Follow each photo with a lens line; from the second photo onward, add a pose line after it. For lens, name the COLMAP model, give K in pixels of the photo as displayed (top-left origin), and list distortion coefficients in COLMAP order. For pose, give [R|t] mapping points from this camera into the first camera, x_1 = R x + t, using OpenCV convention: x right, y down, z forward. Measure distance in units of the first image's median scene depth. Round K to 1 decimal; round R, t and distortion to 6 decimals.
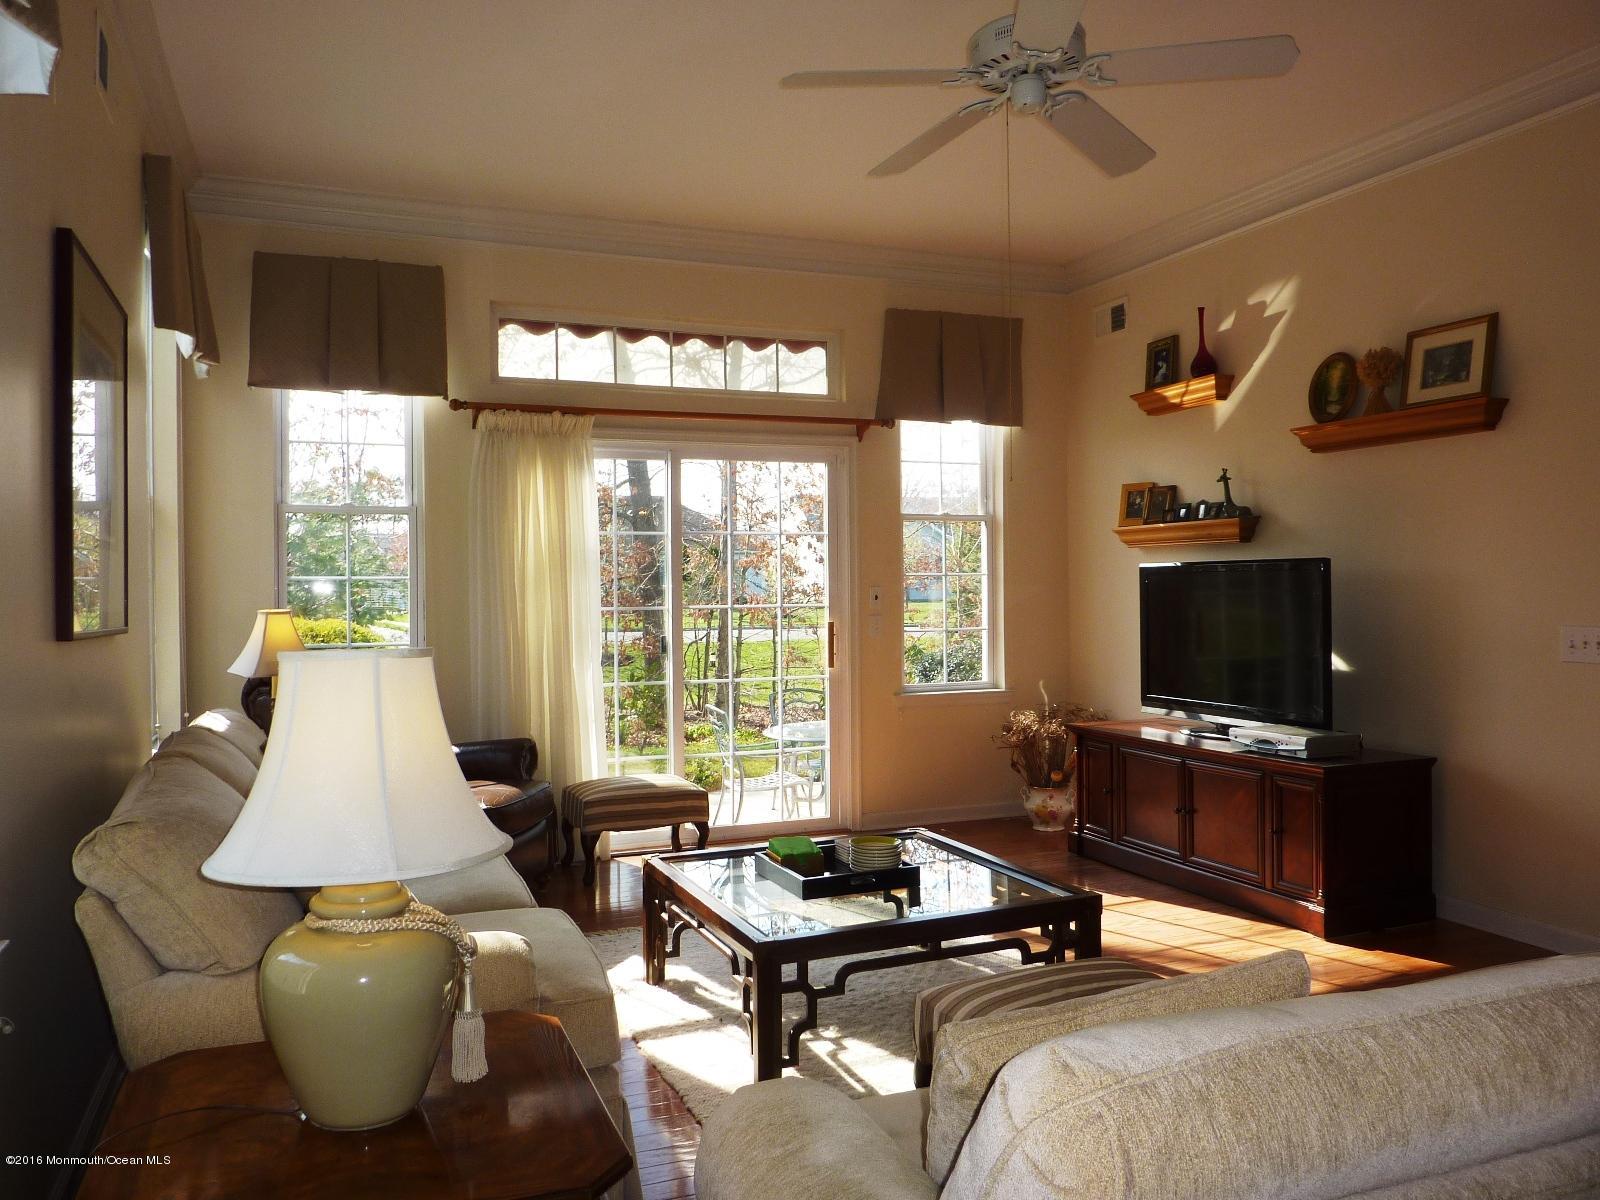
lens RADIAL K [[1185.3, 0, 796.7], [0, 1185.3, 585.6], [0, 0, 1]] dist [-0.013673, -0.025550]
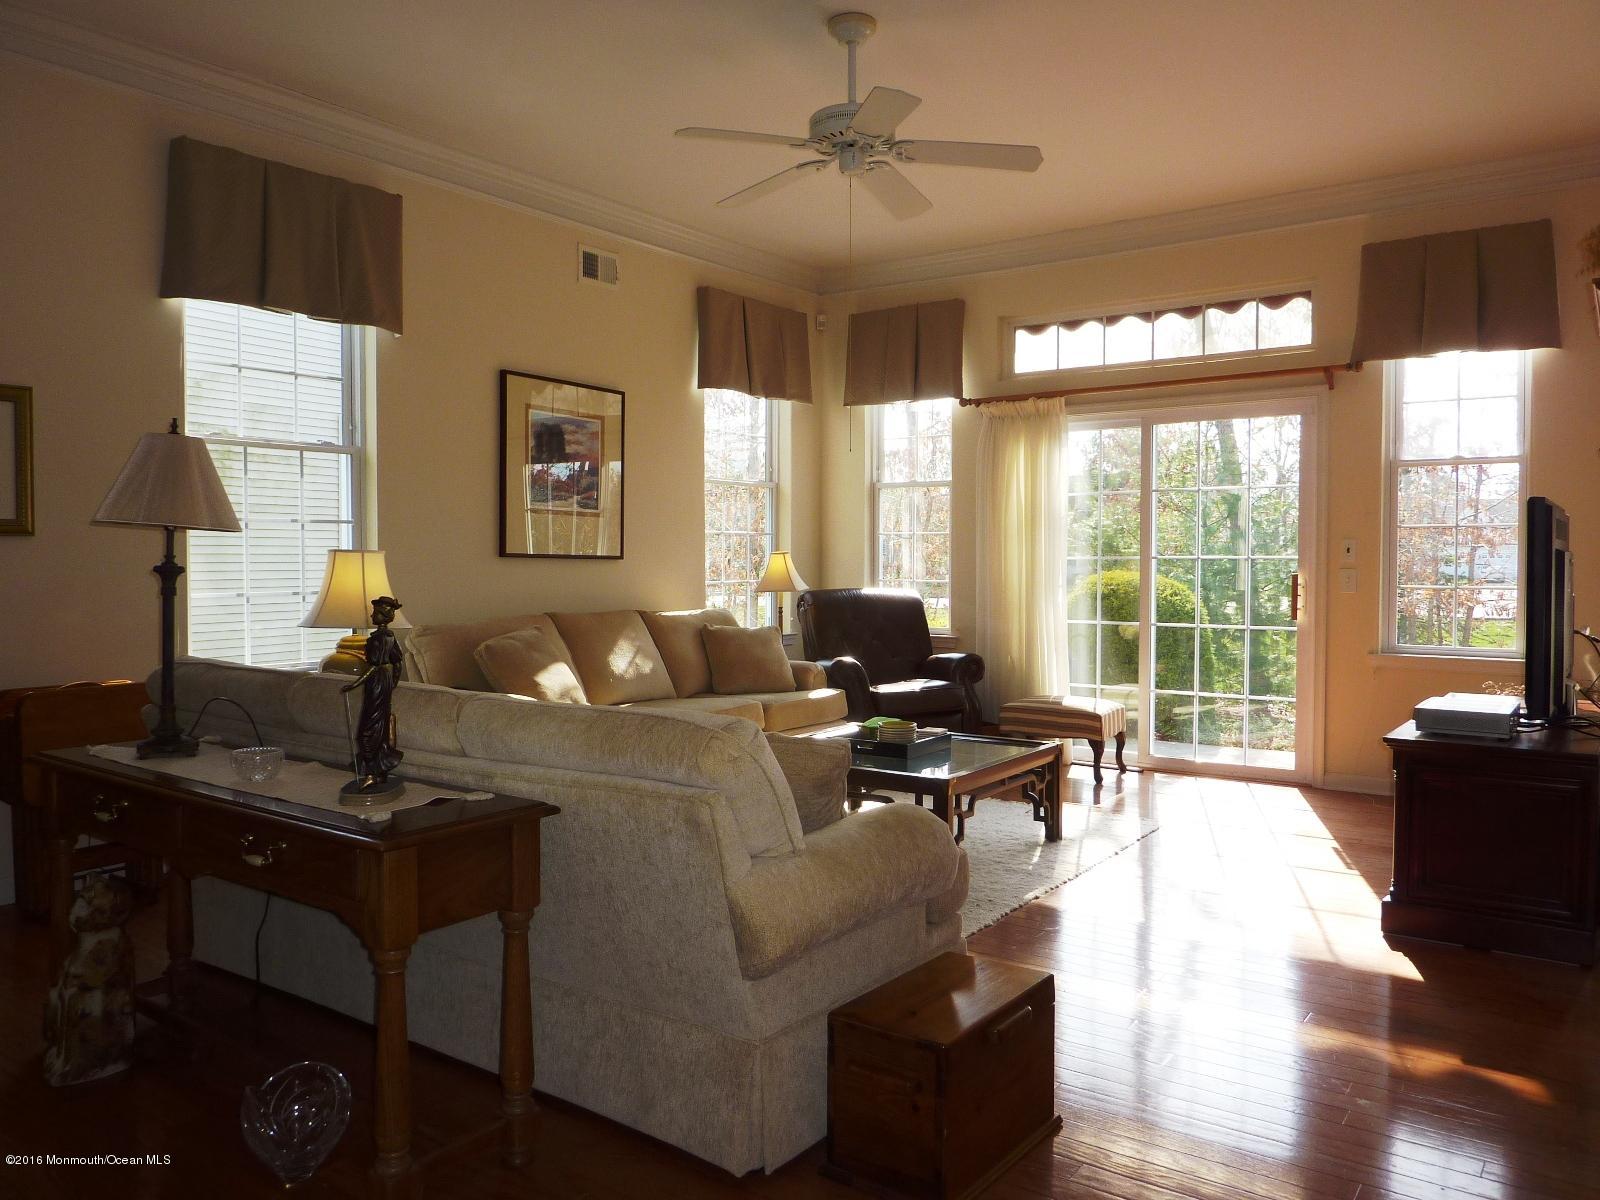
lens RADIAL K [[1185.3, 0, 791.4], [0, 1185.3, 599.0], [0, 0, 1]] dist [-0.013673, -0.025550]
pose [[0.525618, 0.037947, -0.849874, 0.655781], [-0.008017, 0.999181, 0.039656, 0.015202], [0.850683, -0.014030, 0.525492, 0.117963]]
